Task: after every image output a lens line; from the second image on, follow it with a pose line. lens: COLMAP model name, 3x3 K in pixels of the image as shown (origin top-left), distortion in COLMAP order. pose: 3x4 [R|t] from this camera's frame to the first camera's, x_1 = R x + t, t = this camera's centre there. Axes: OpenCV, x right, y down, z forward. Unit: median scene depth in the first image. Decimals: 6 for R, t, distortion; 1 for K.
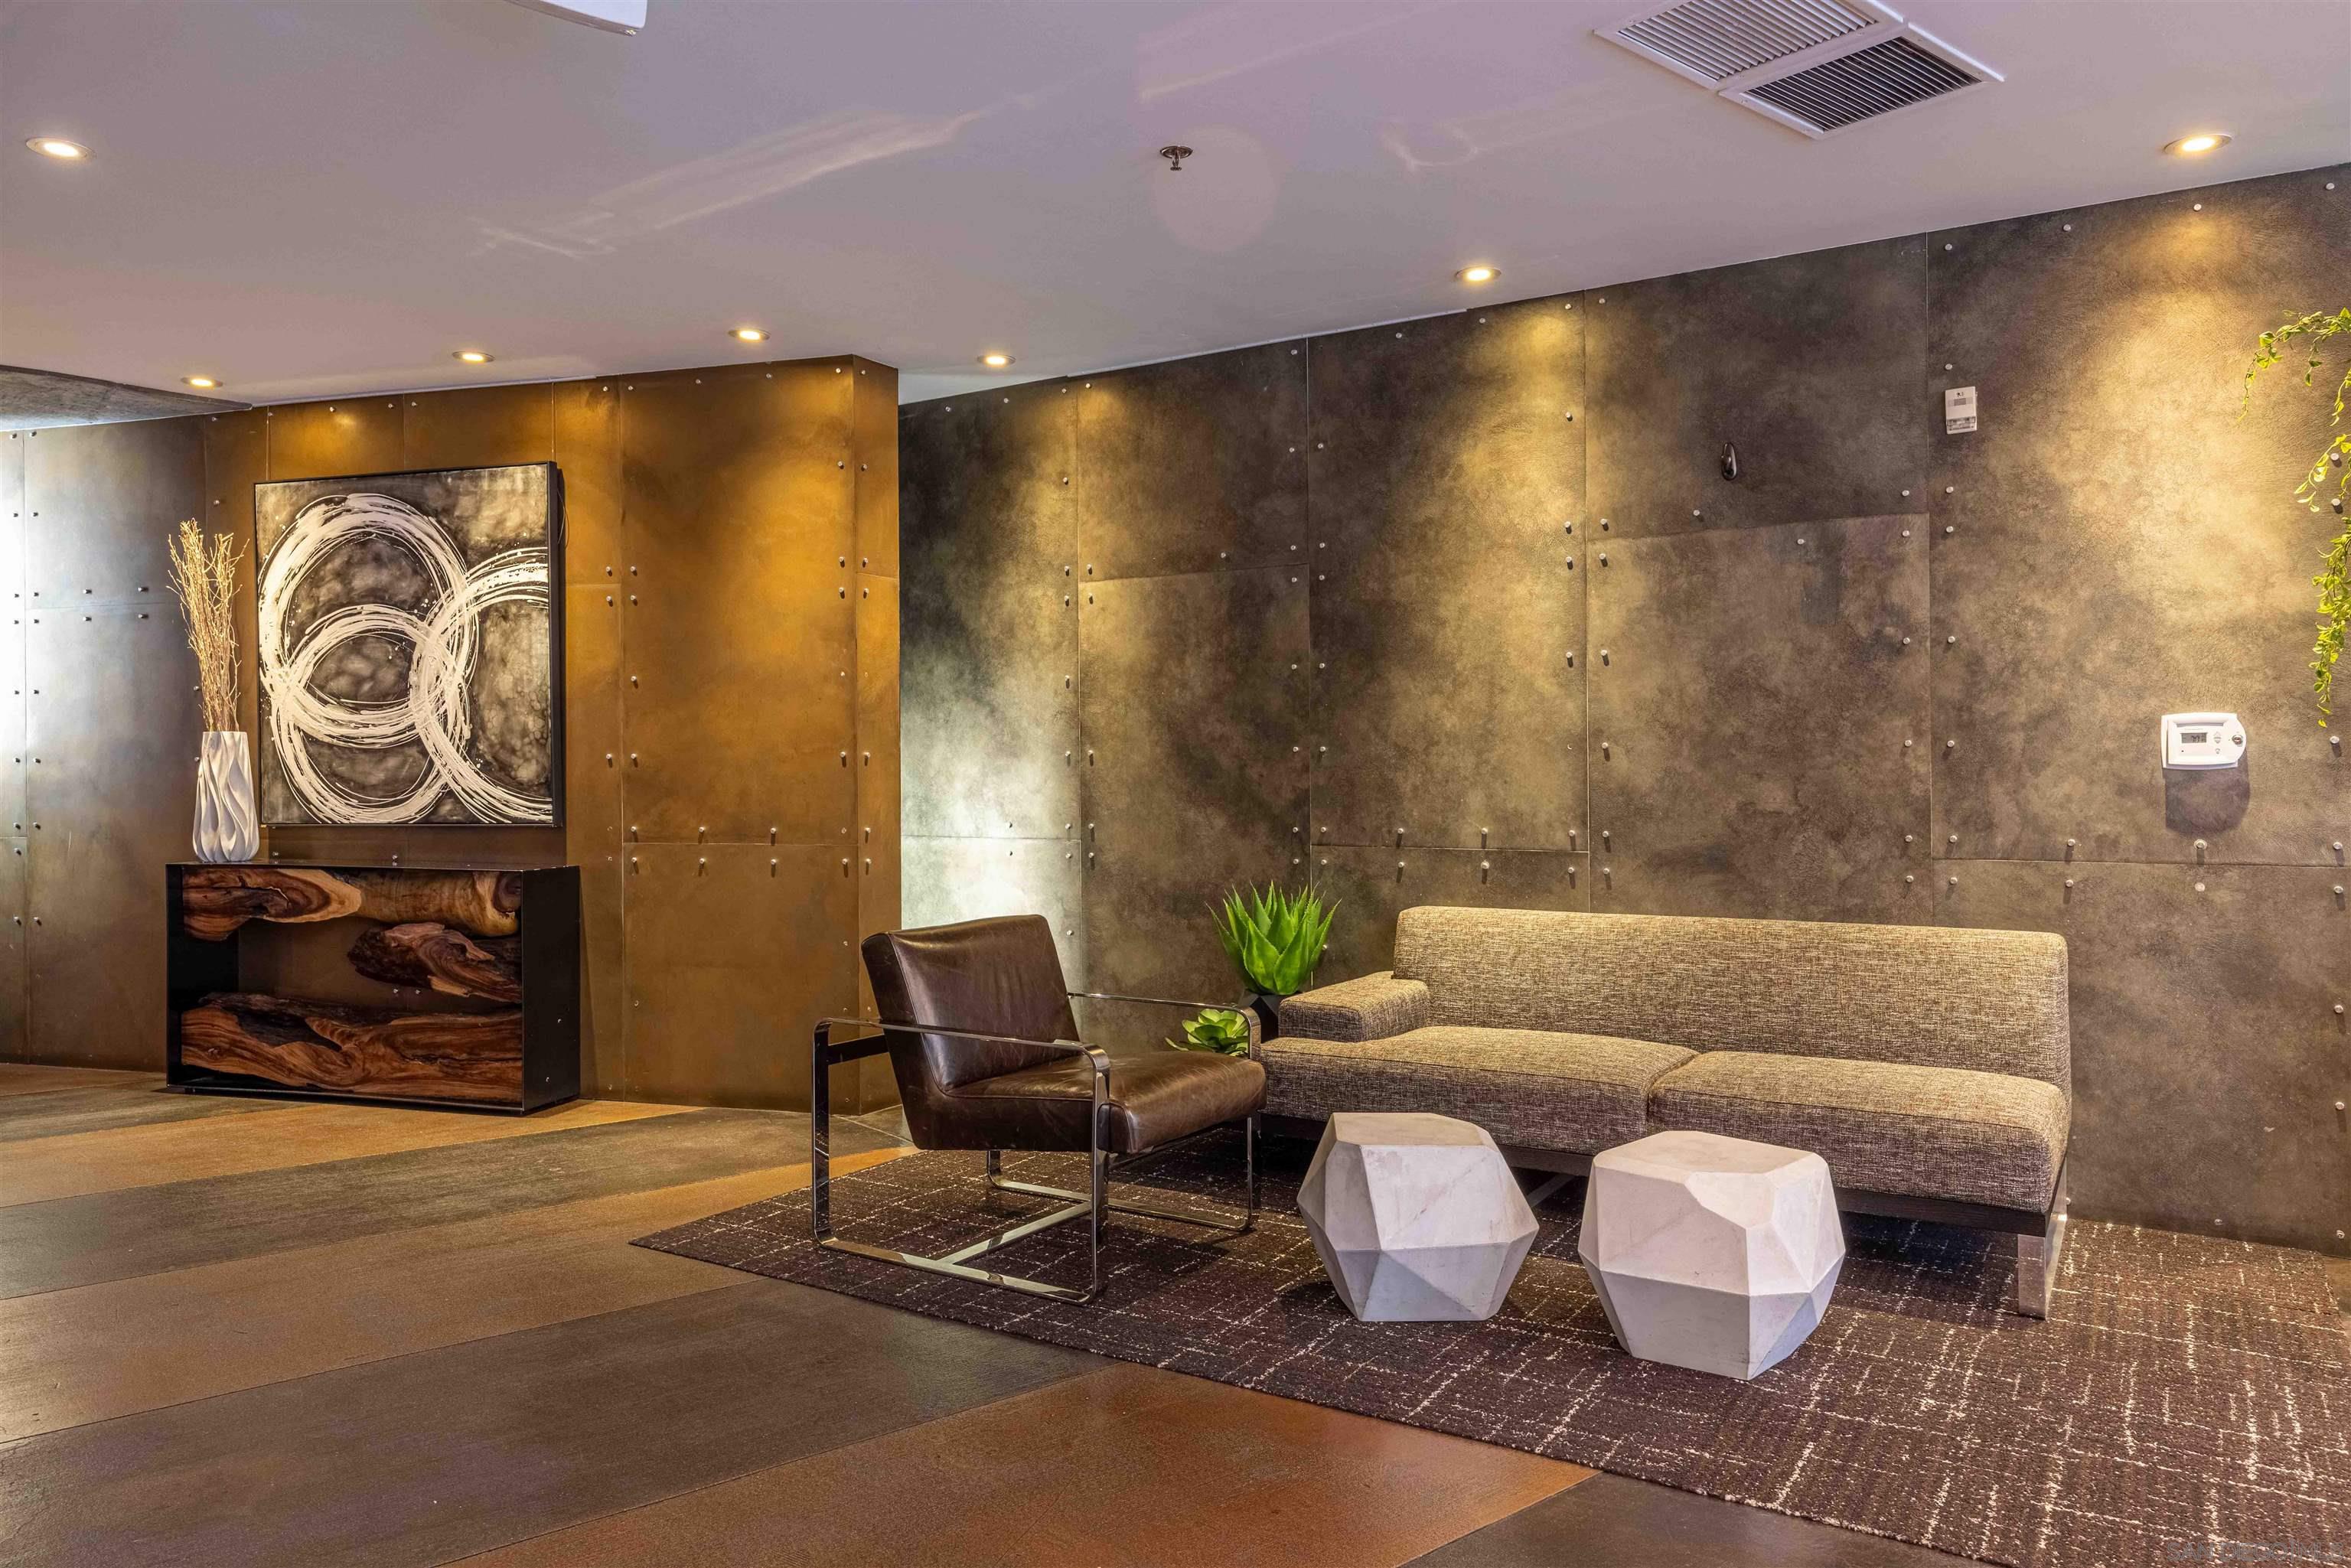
lens RADIAL K [[1593.0, 0, 1175.5], [0, 1593.0, 784.0], [0, 0, 1]] dist [-0.002153, 0.001654]
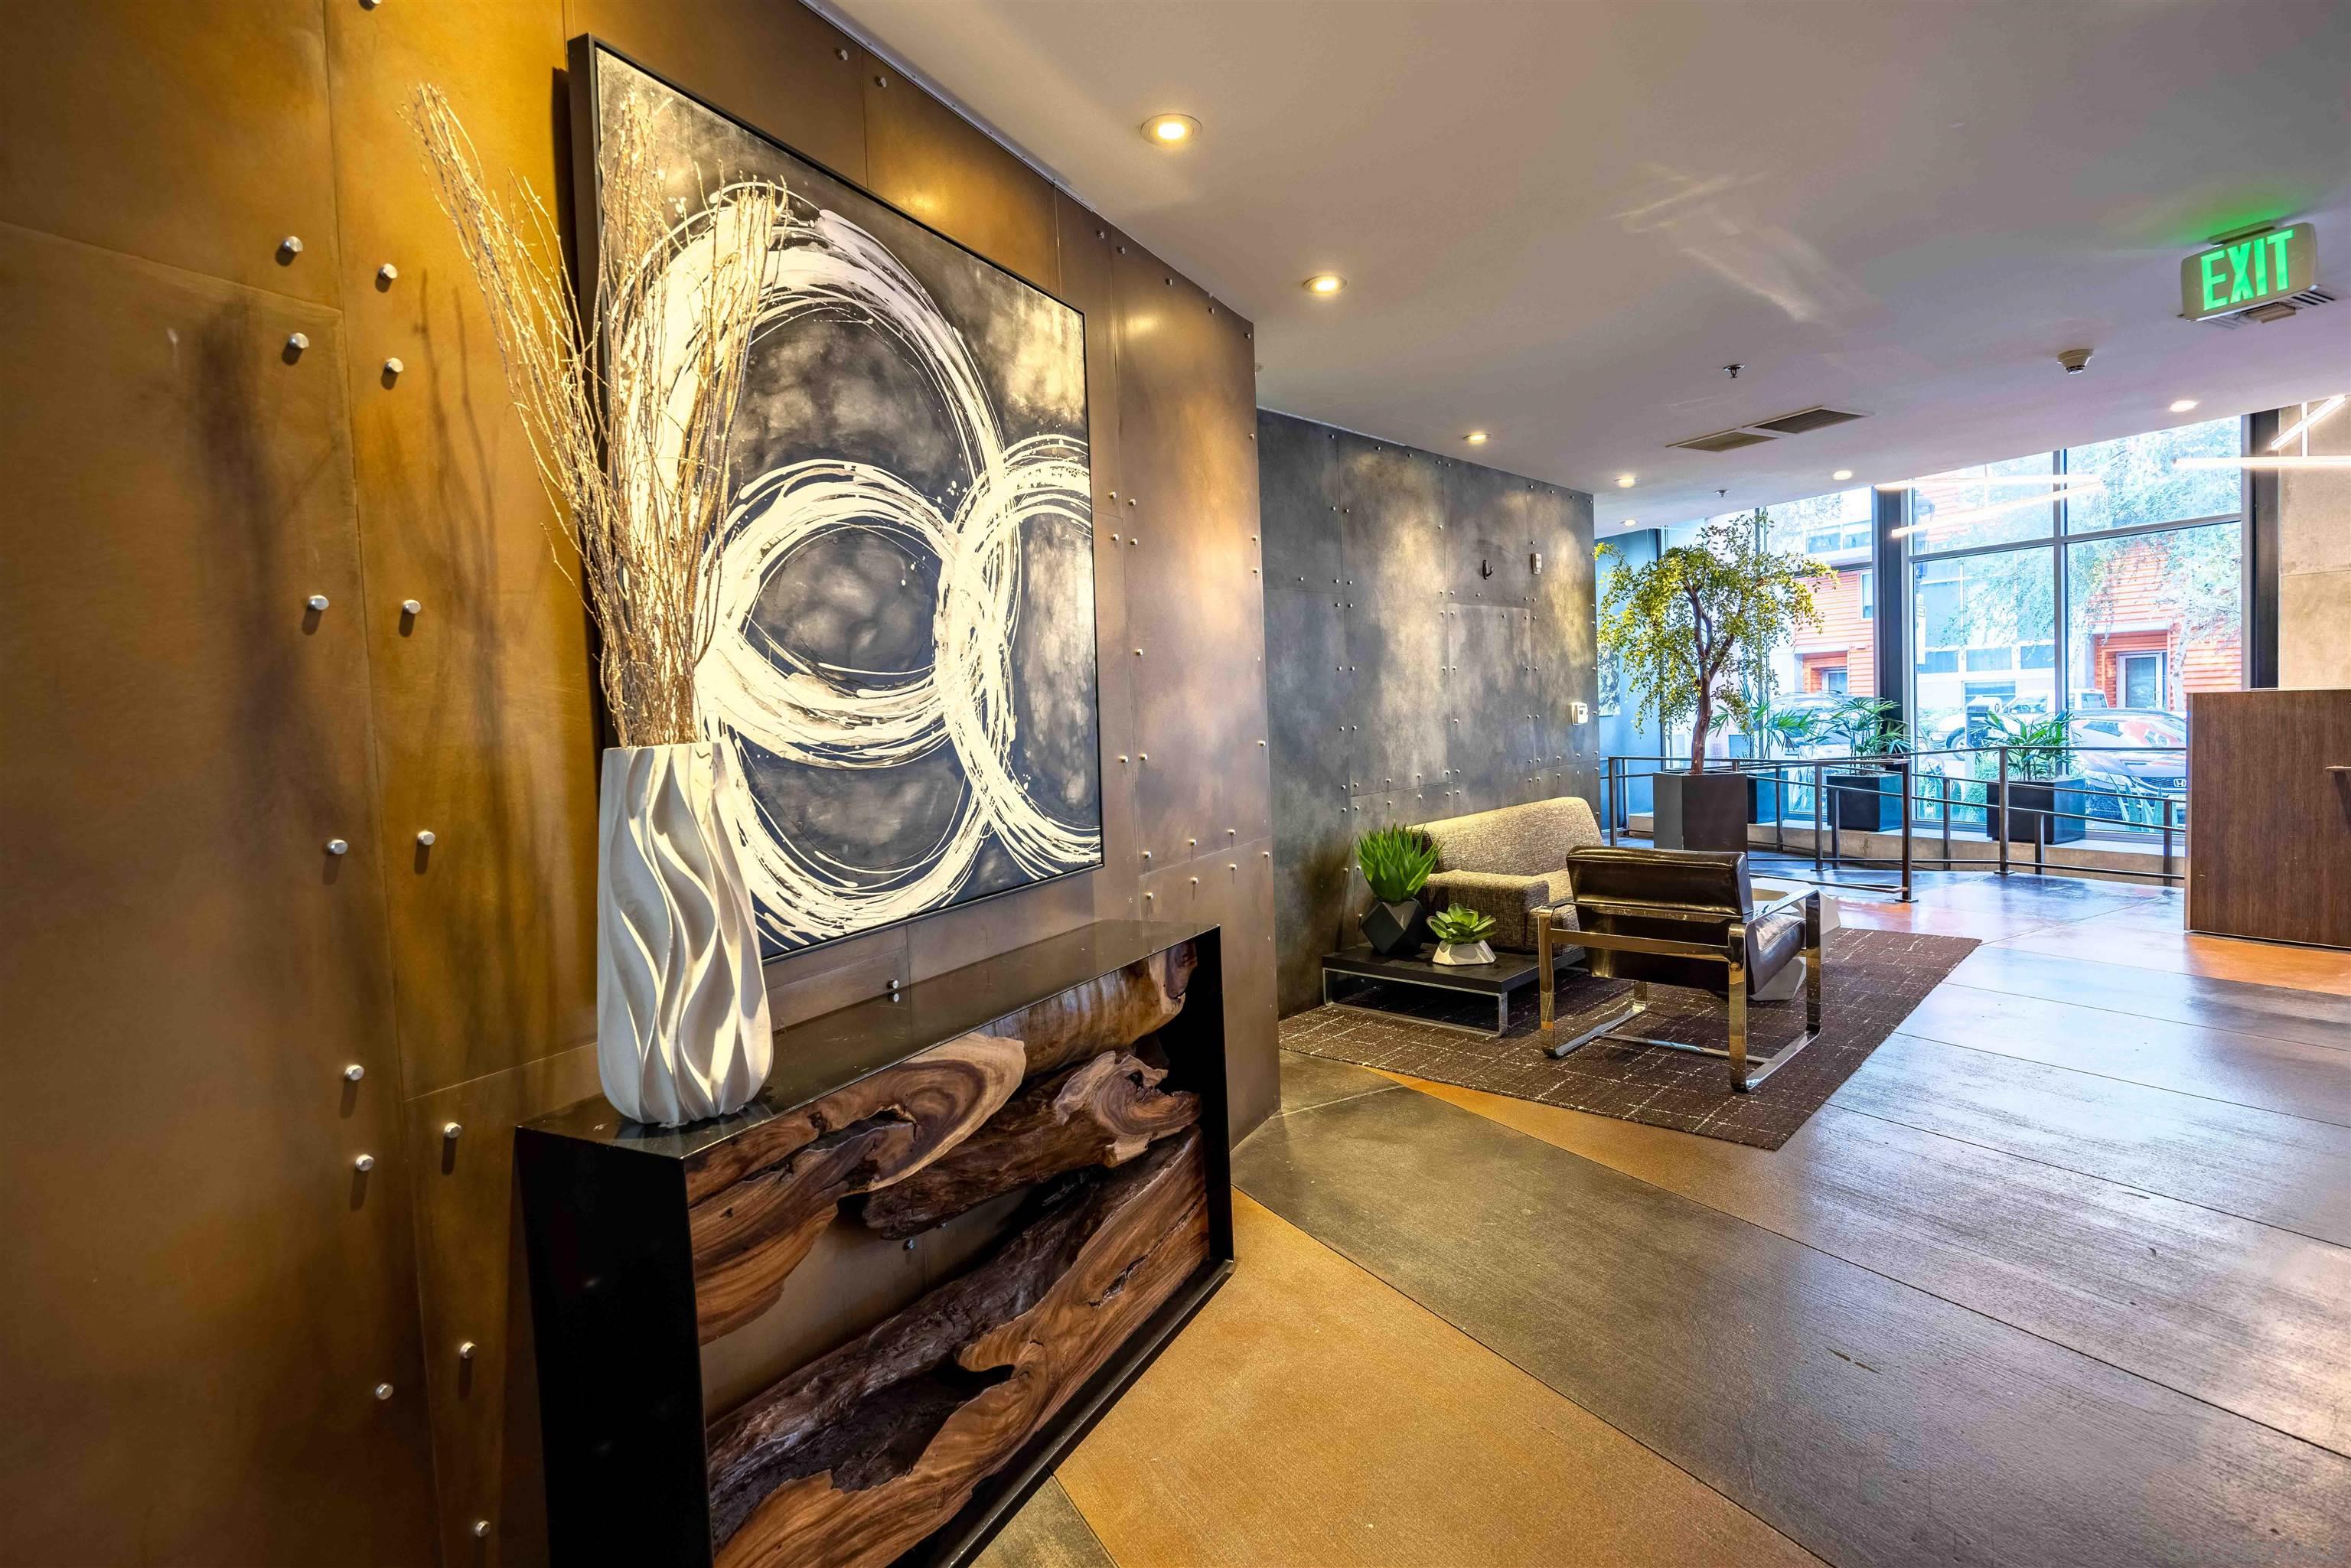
lens RADIAL K [[1163.4, 0, 1175.5], [0, 1163.4, 784.0], [0, 0, 1]] dist [-0.010154, 0.000236]
pose [[0.182598, -0.063641, 0.981126, -0.844229], [0.050275, 0.997202, 0.055327, -0.033052], [-0.981901, 0.039223, 0.185287, 0.859840]]
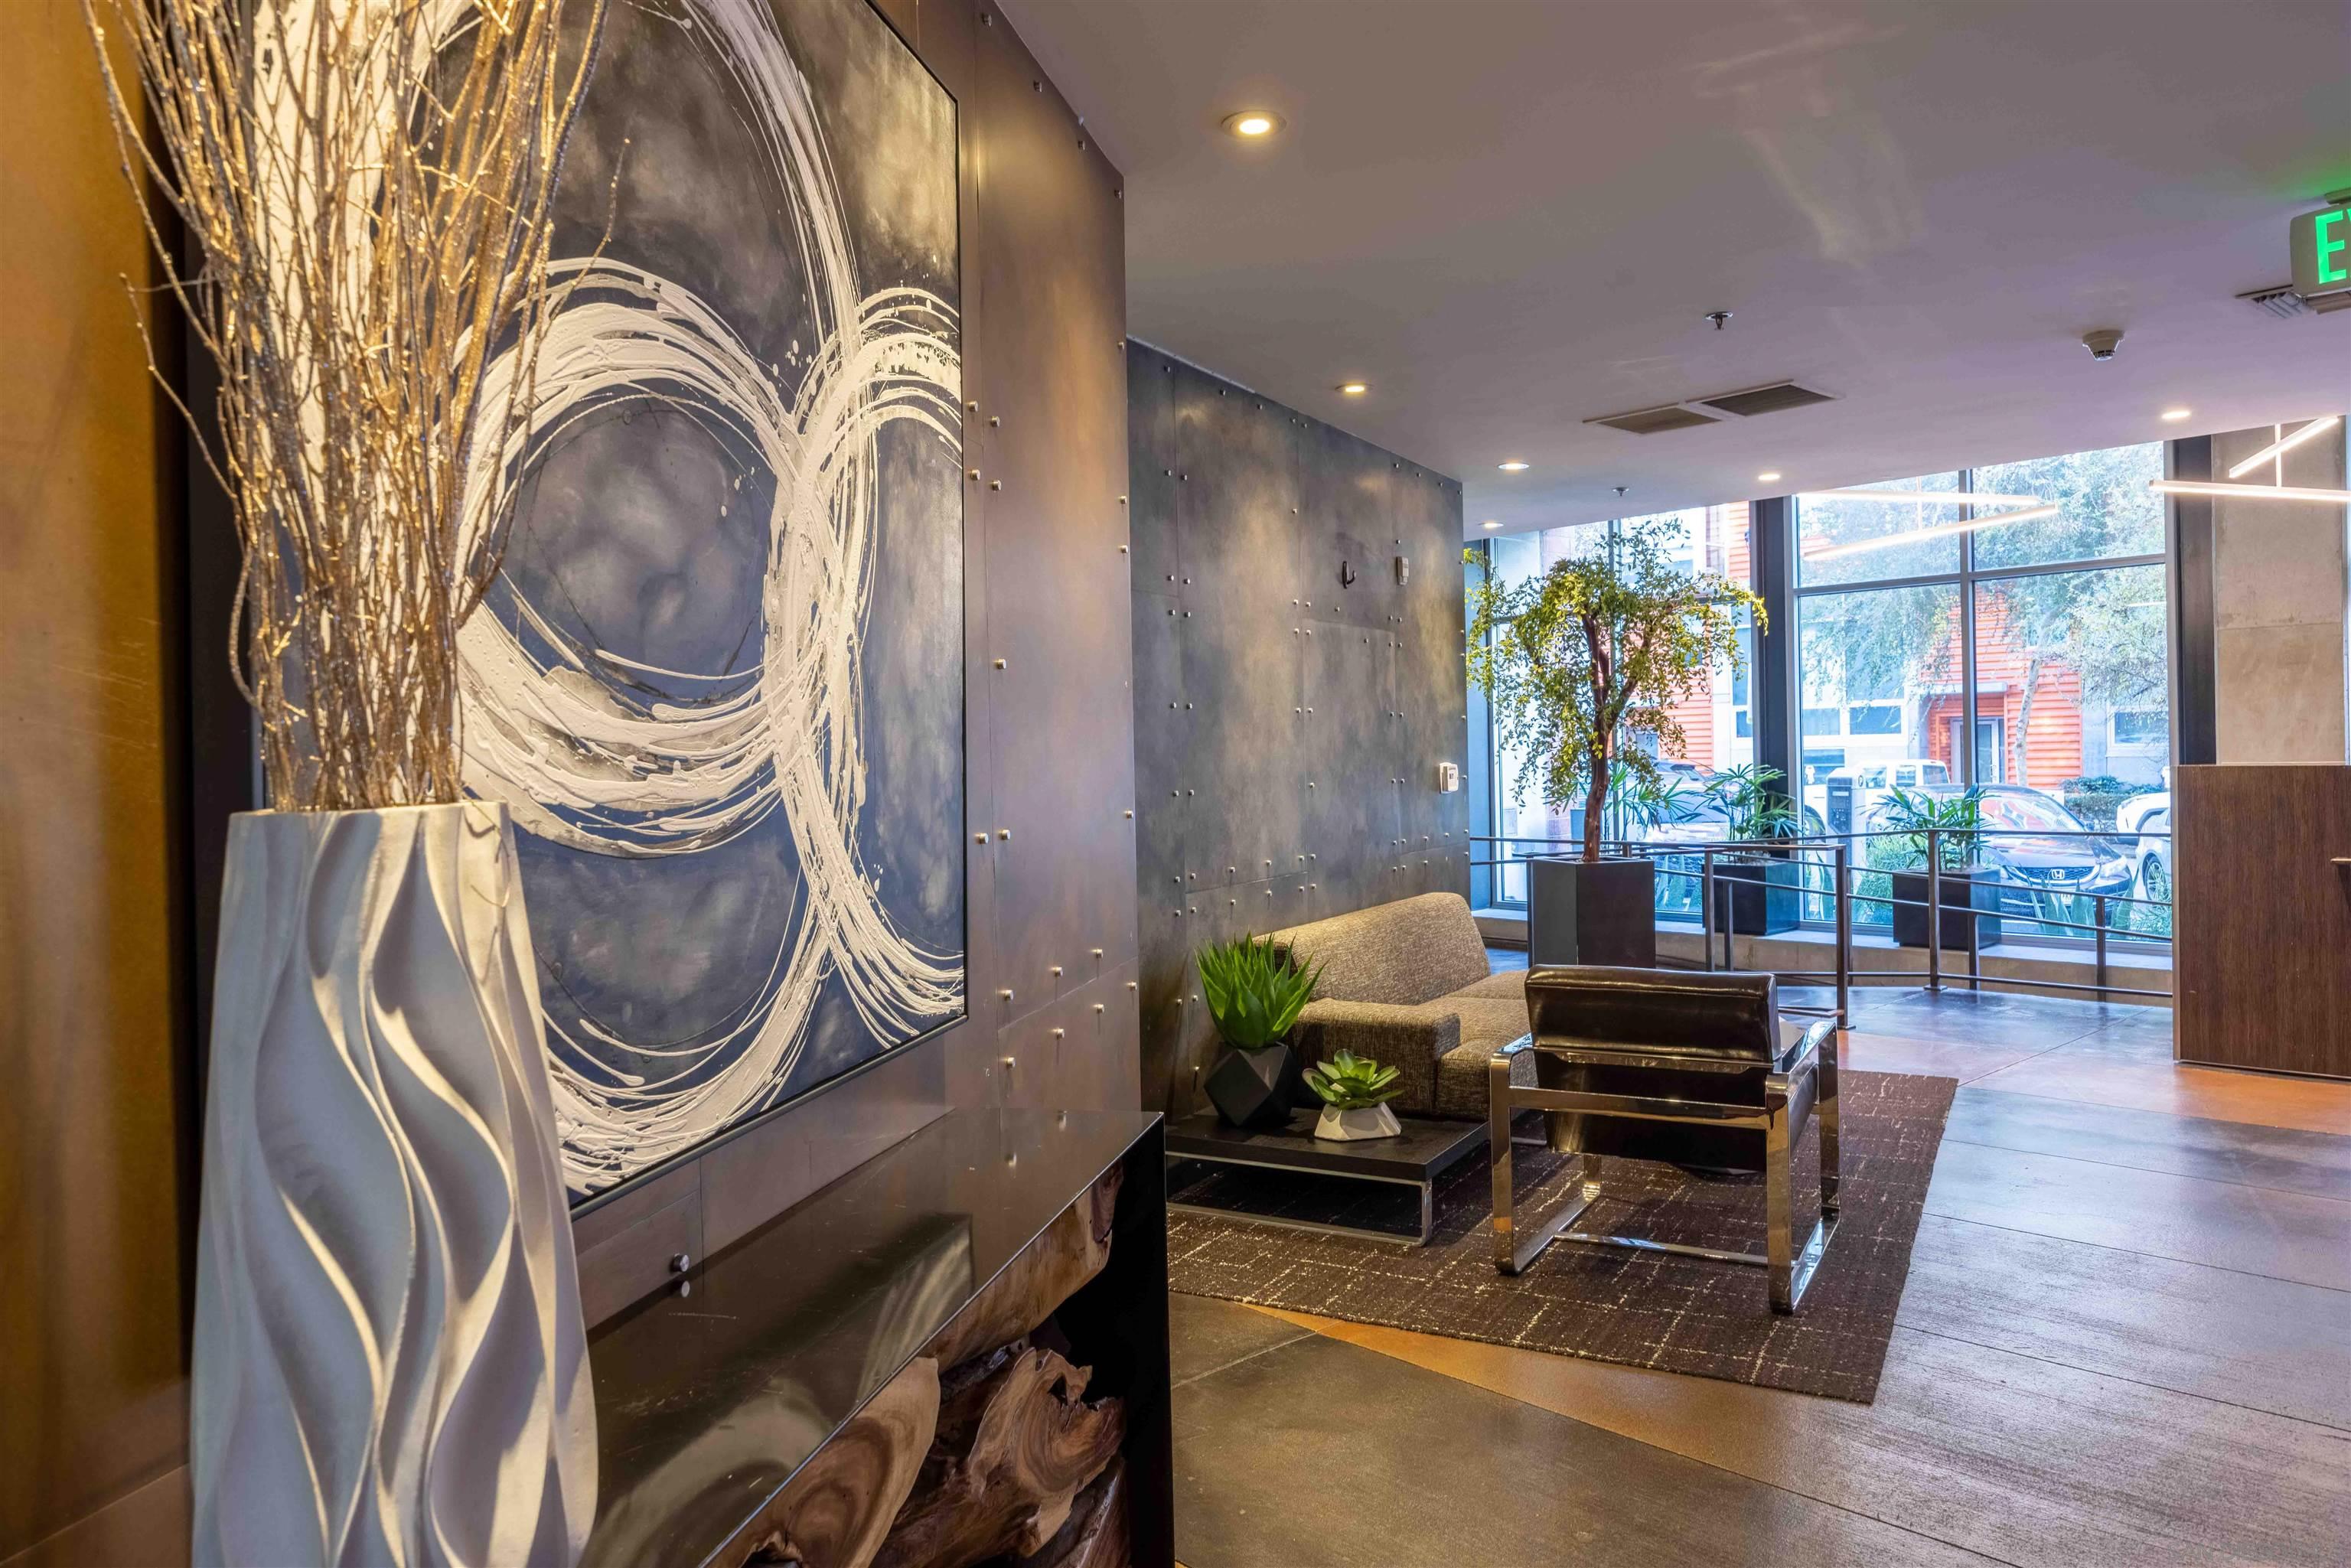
lens RADIAL K [[1593.0, 0, 1175.5], [0, 1593.0, 784.0], [0, 0, 1]] dist [-0.002153, 0.001654]
pose [[-0.061818, -0.010580, 0.998031, -0.772796], [0.030313, 0.999463, 0.012473, -0.034916], [-0.997627, 0.031025, -0.061464, 0.950431]]
